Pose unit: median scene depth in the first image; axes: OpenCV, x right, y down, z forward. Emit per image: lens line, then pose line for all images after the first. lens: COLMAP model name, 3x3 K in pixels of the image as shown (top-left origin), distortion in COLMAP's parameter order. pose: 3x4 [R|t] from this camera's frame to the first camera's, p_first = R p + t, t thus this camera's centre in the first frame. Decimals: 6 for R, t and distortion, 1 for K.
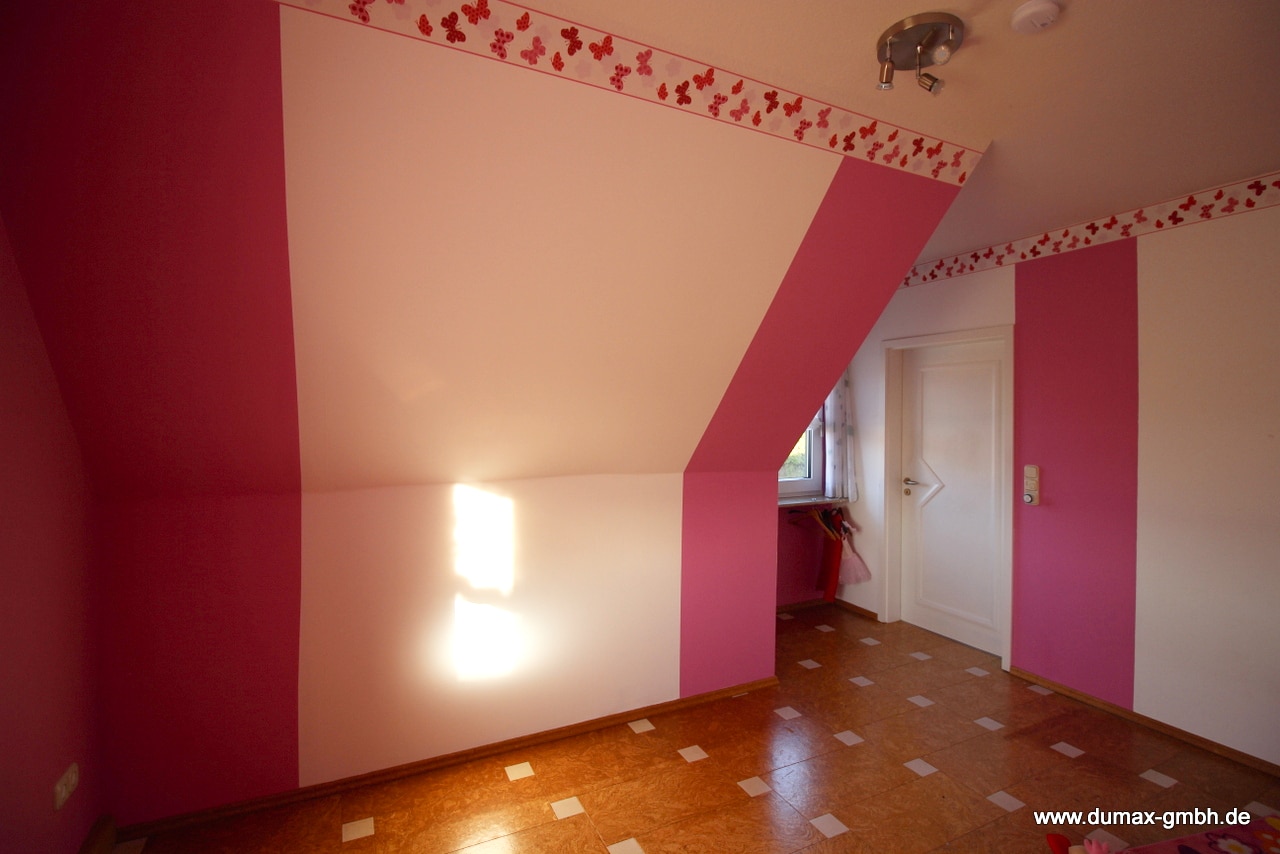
lens RADIAL K [[591.1, 0, 623.3], [0, 591.1, 404.5], [0, 0, 1]] dist [0.003564, -0.010737]
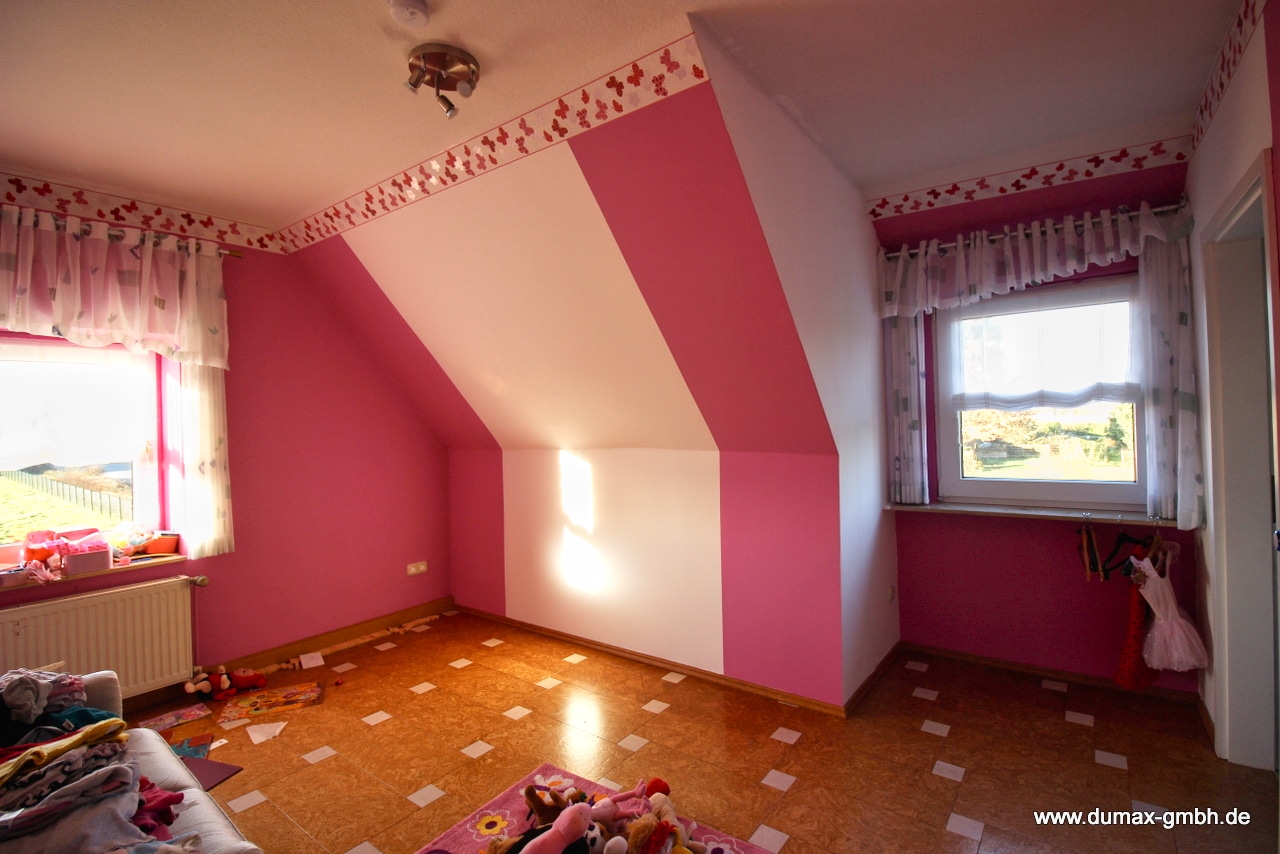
lens RADIAL K [[591.1, 0, 623.3], [0, 591.1, 404.5], [0, 0, 1]] dist [0.003564, -0.010737]
pose [[0.447828, -0.031257, -0.893573, 1.200139], [0.058867, 0.998251, -0.005416, 0.045968], [0.892180, -0.050177, 0.448885, 0.545684]]
